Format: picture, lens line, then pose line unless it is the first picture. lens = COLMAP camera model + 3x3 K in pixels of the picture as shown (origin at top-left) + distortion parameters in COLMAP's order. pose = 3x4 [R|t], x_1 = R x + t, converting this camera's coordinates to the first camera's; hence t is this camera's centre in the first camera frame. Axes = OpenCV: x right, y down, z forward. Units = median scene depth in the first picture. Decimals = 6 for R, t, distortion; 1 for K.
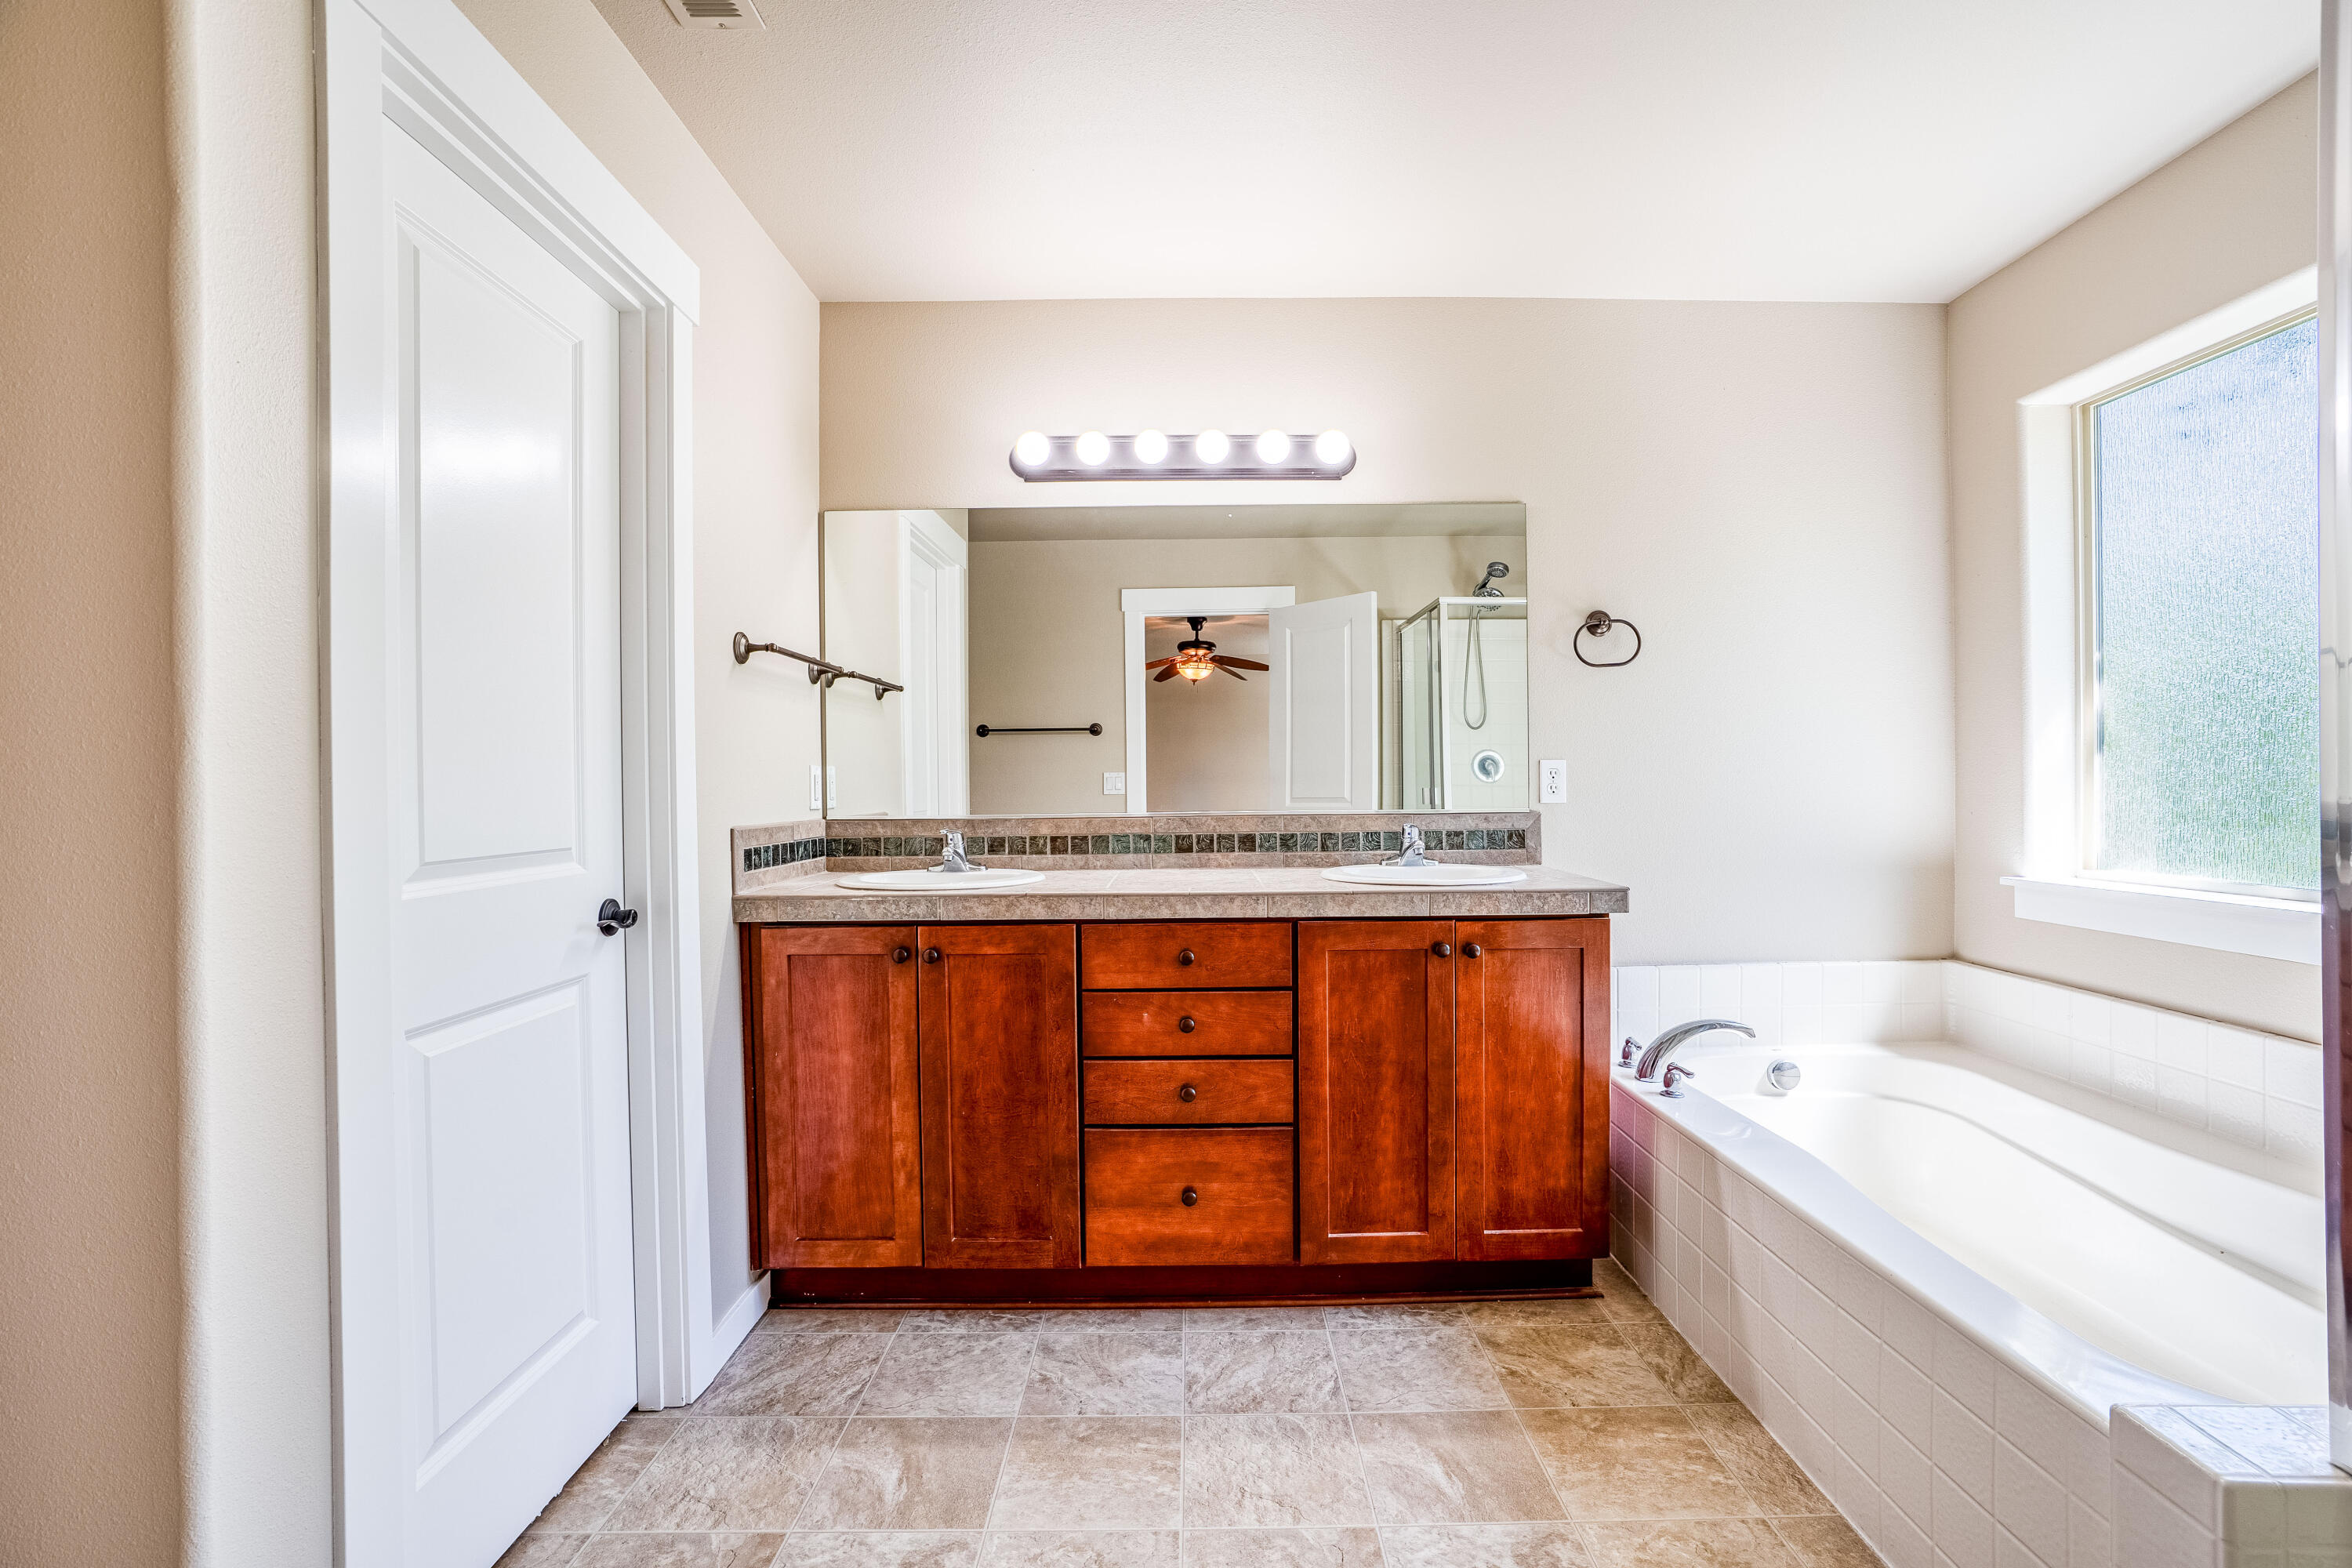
lens RADIAL K [[1076.1, 0, 1185.4], [0, 1076.1, 792.9], [0, 0, 1]] dist [-0.037104, 0.004001]
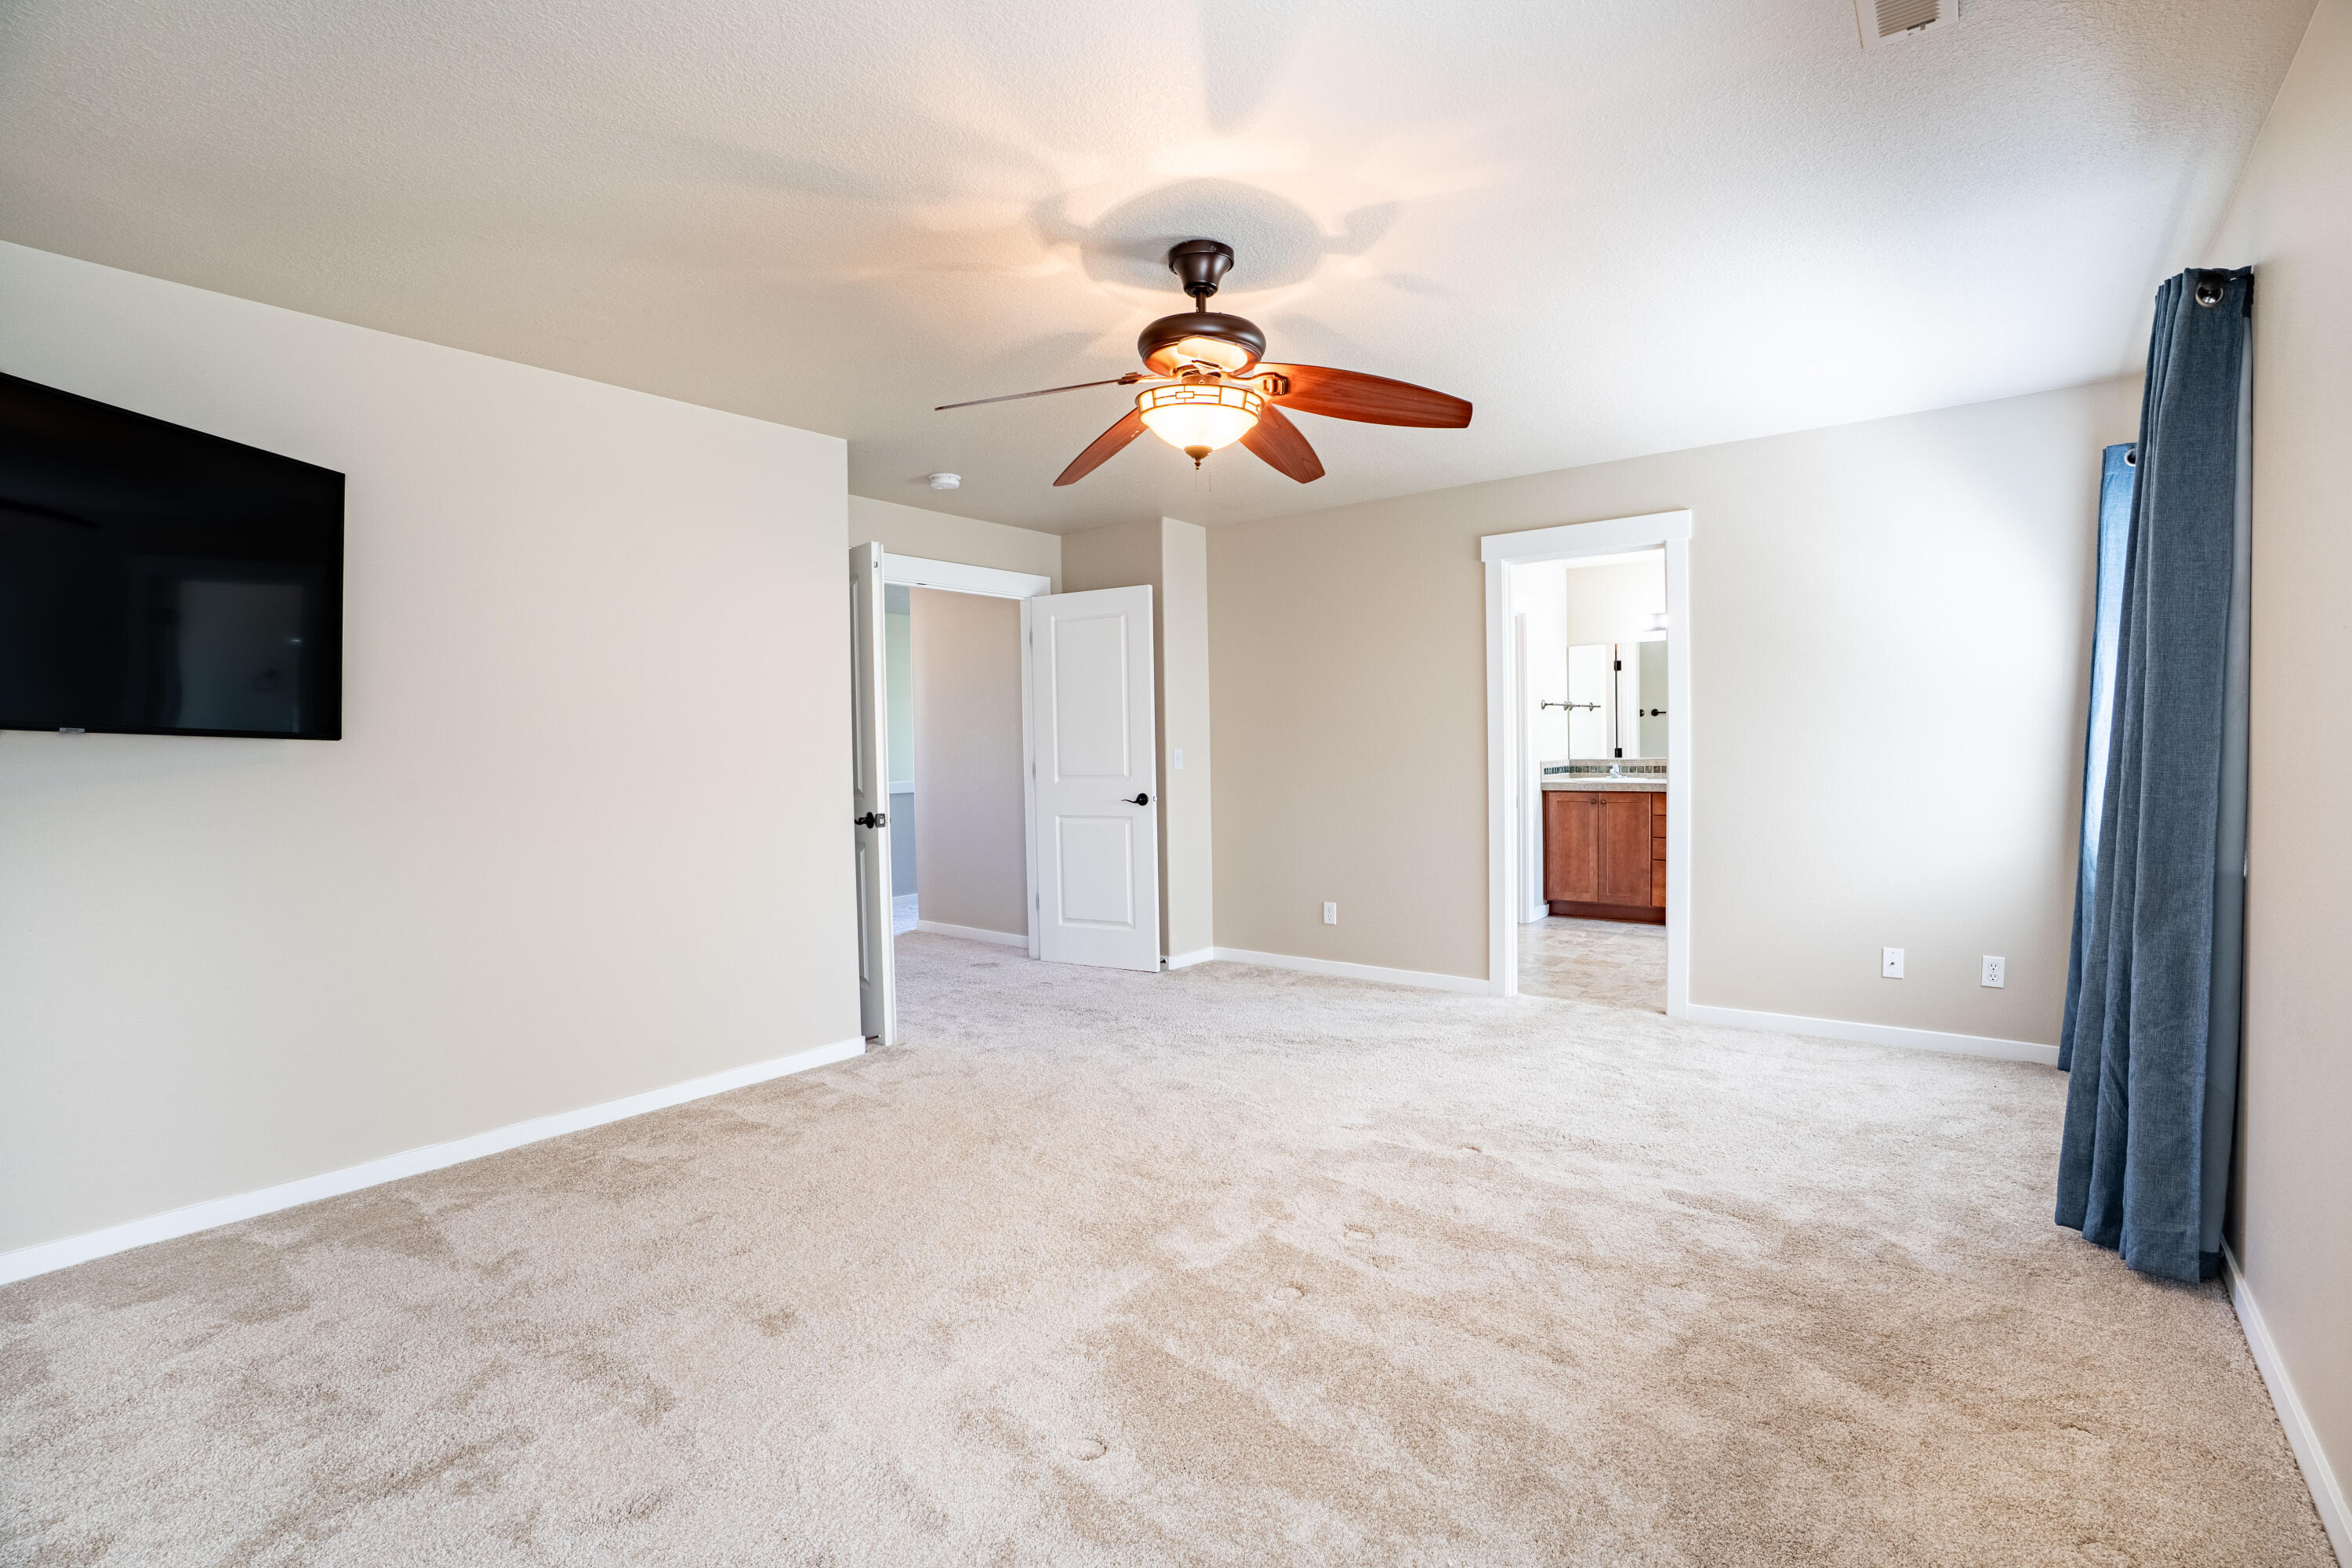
lens RADIAL K [[1076.1, 0, 1186.7], [0, 1076.1, 794.0], [0, 0, 1]] dist [-0.037104, 0.004001]
pose [[0.791682, 0.025730, -0.610392, 0.709524], [0.004340, 0.998851, 0.047734, -0.028590], [0.610918, -0.040439, 0.790660, -2.218403]]
